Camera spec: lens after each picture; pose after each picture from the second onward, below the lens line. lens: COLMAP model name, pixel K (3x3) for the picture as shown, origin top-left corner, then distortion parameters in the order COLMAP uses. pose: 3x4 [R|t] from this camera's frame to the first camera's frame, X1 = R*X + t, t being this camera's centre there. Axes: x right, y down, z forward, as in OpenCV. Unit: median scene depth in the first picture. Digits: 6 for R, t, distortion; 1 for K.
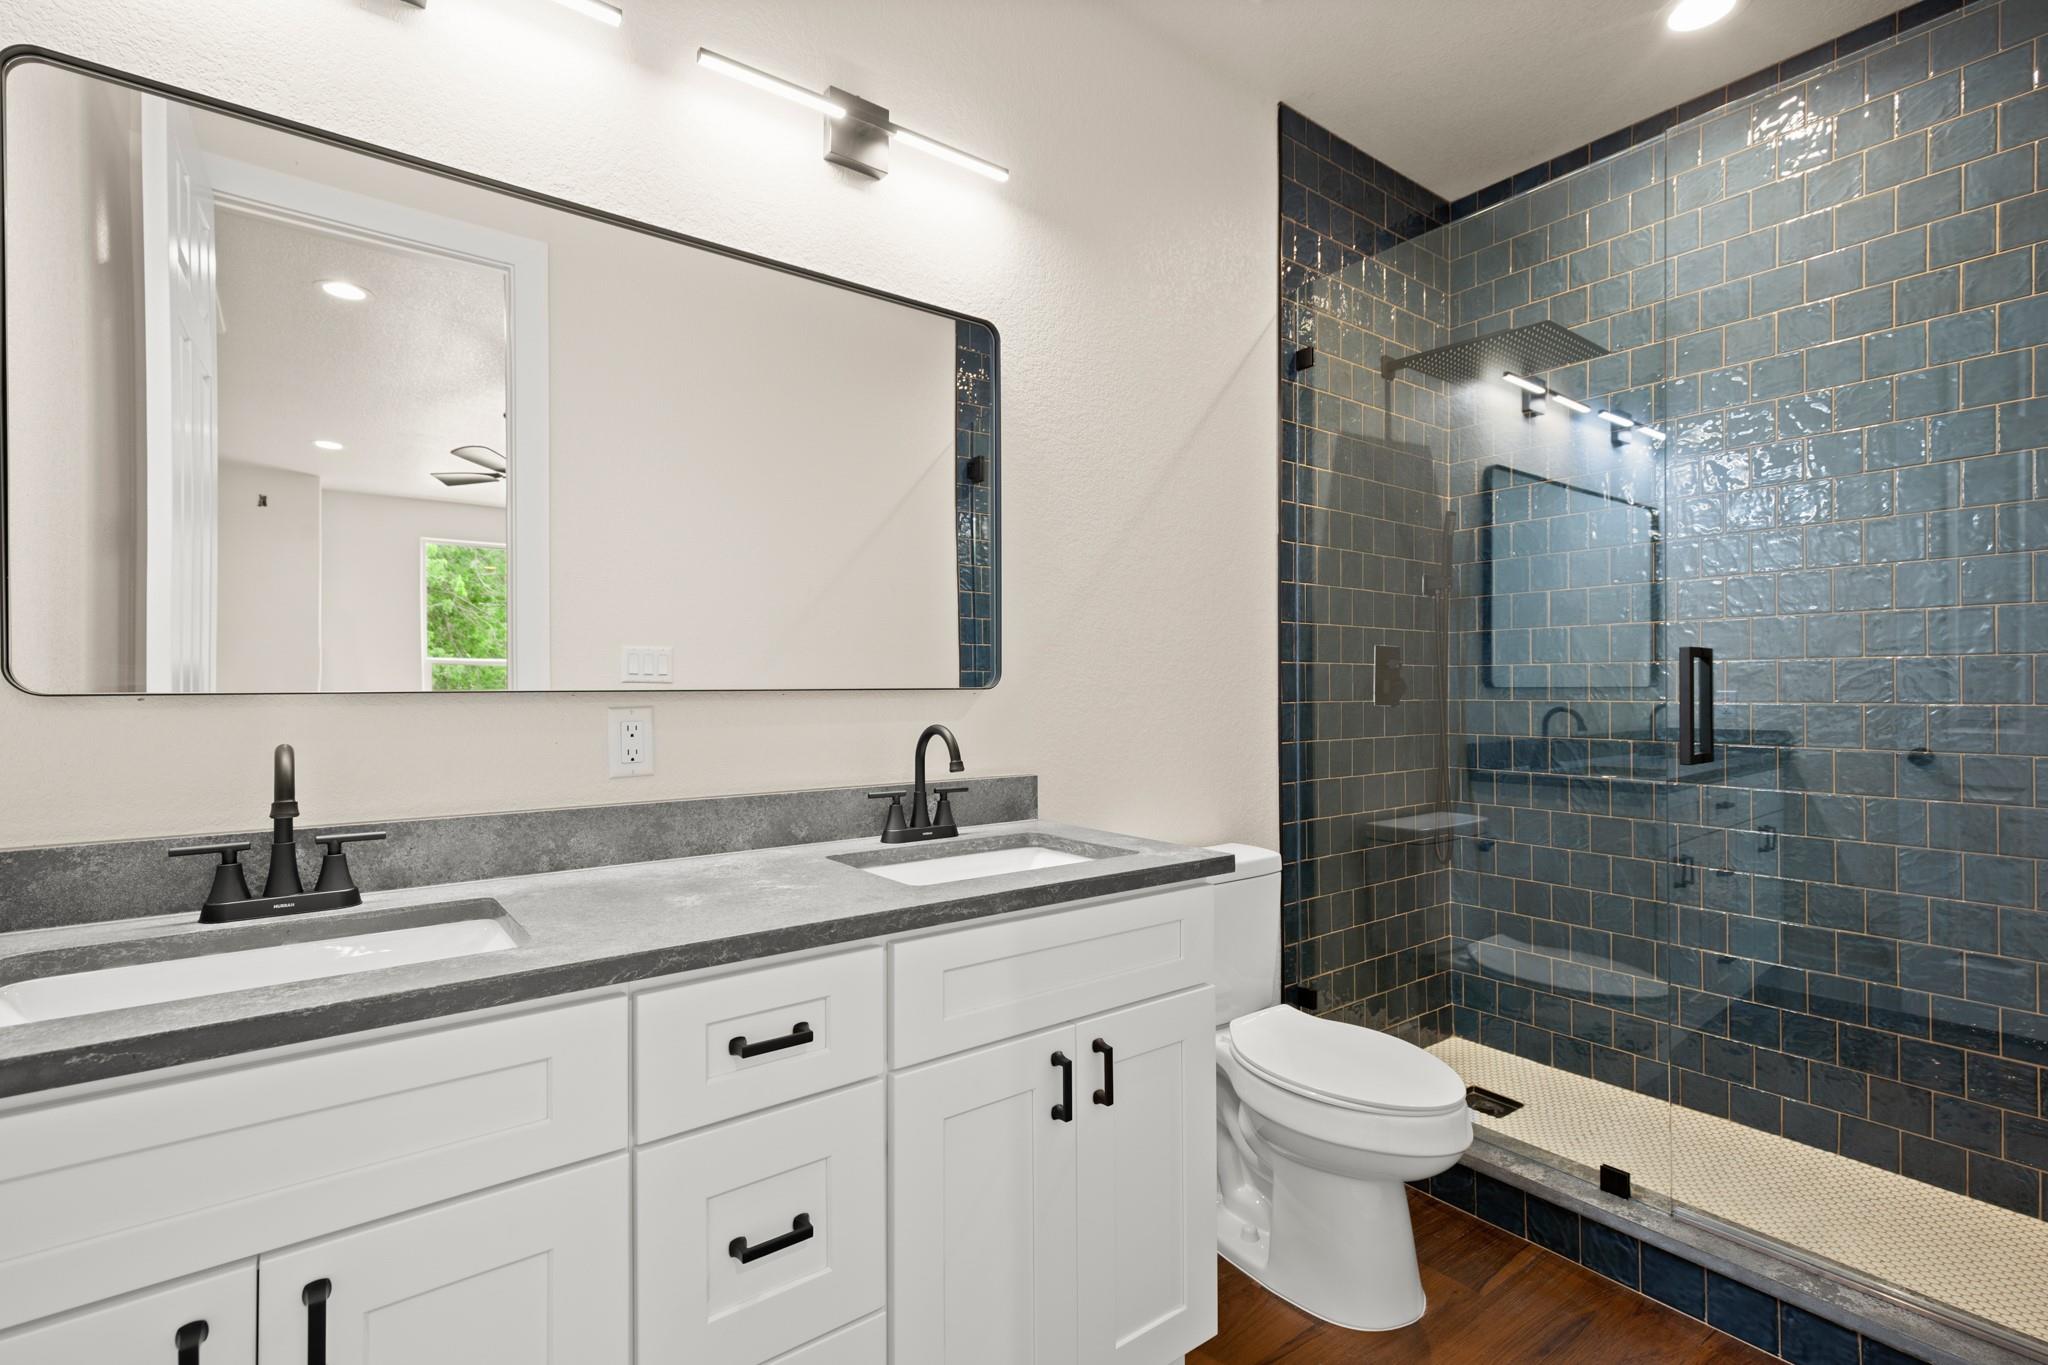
lens RADIAL K [[936.2, 0, 1024.0], [0, 936.2, 682.5], [0, 0, 1]] dist [0.000671, -0.000060]
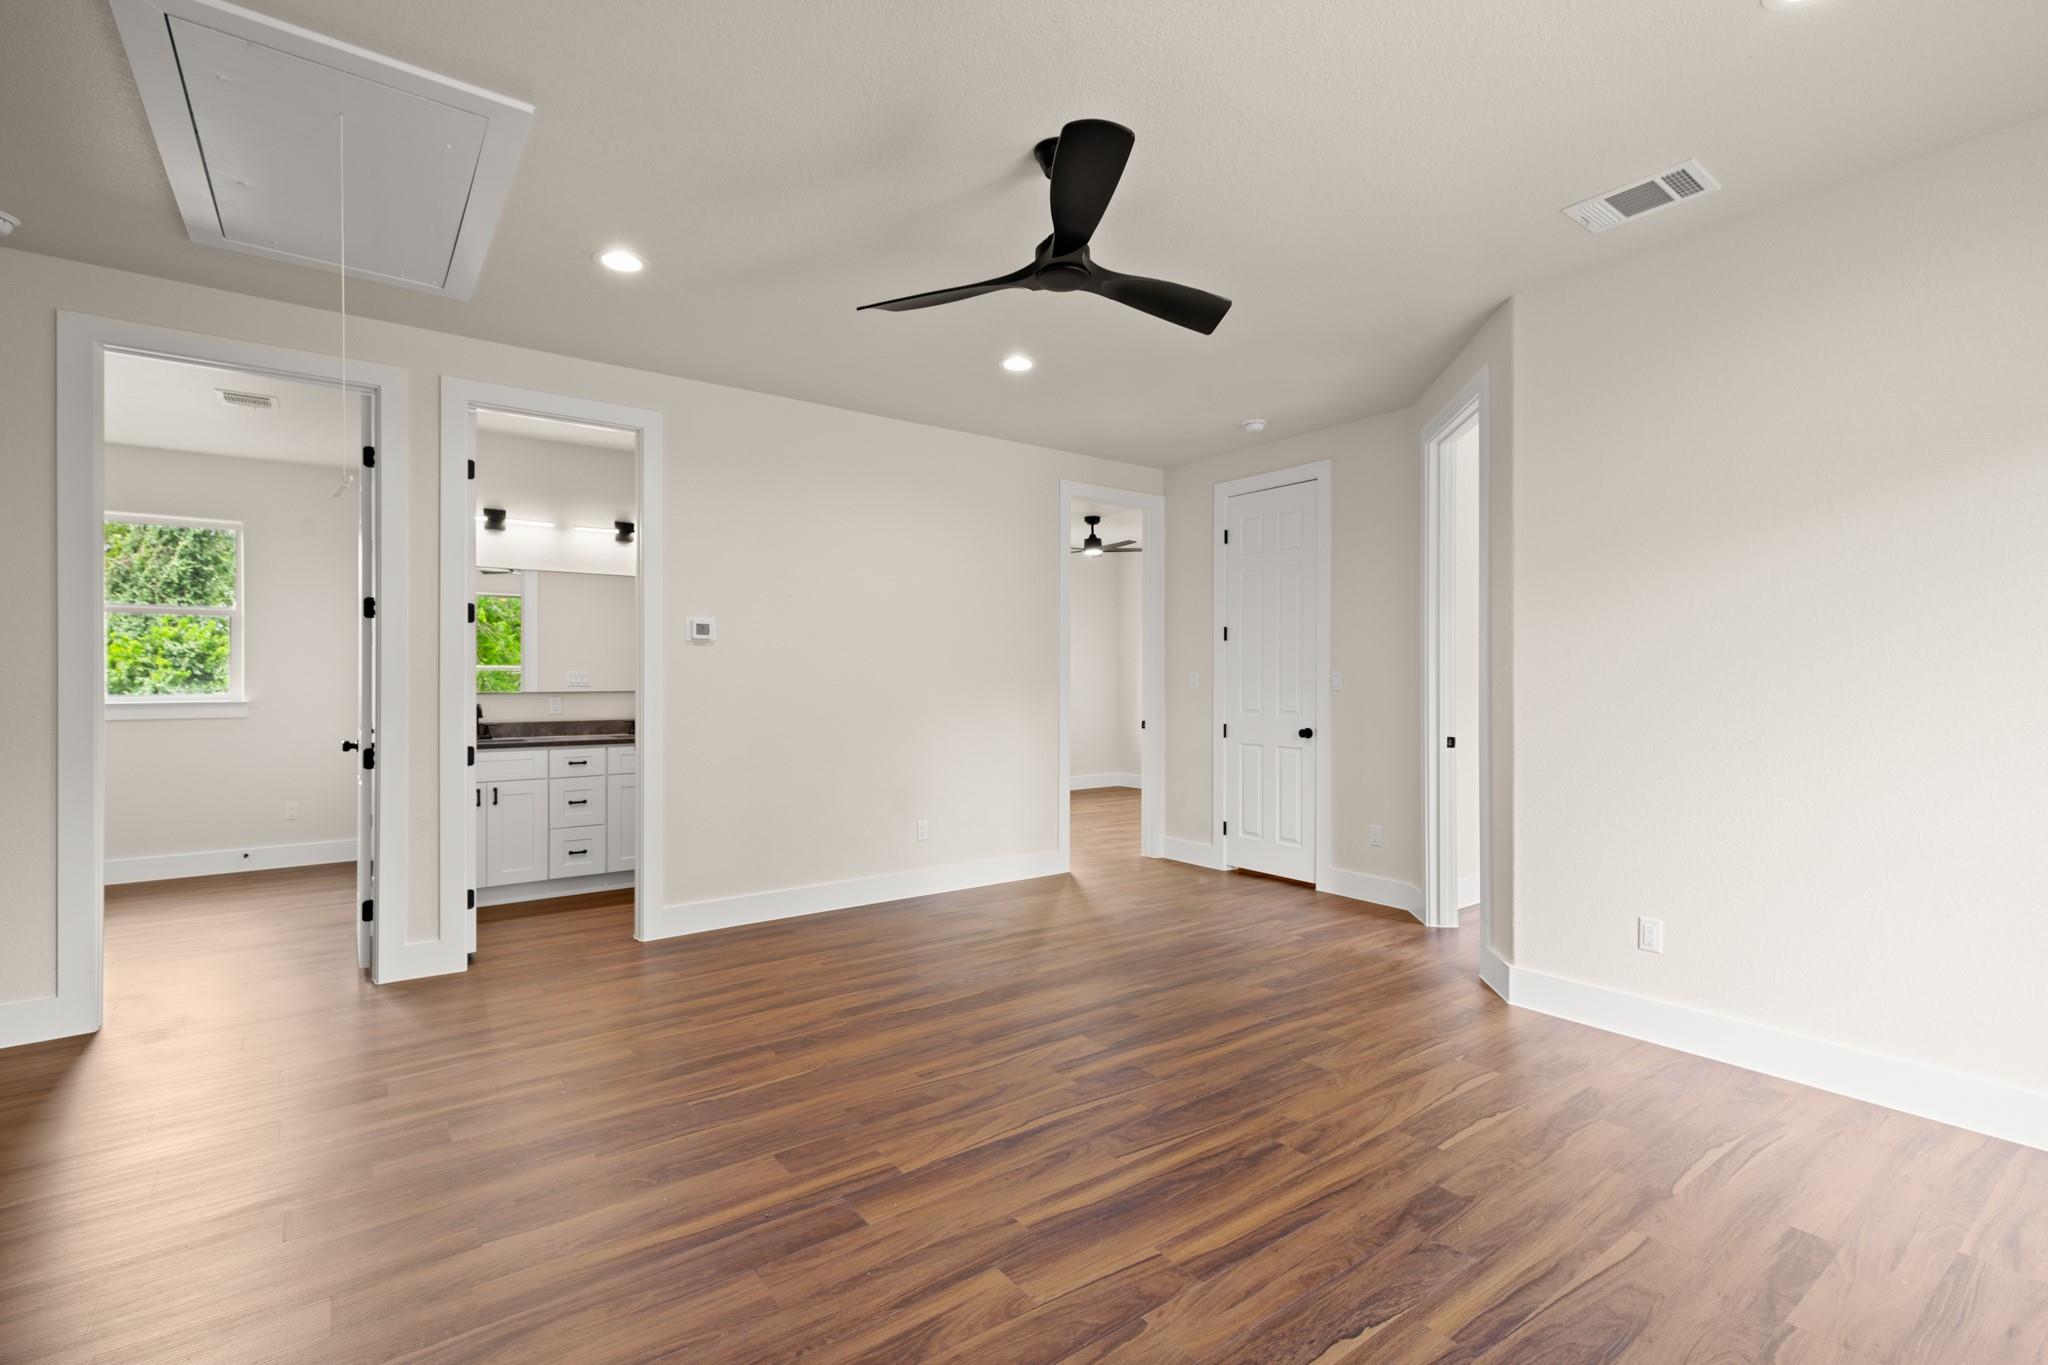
lens RADIAL K [[936.2, 0, 1024.0], [0, 936.2, 682.5], [0, 0, 1]] dist [0.000671, -0.000060]
pose [[0.999960, 0.008793, 0.001543, 1.750199], [-0.008806, 0.999928, 0.008099, -0.093813], [-0.001472, -0.008112, 0.999966, -3.331109]]
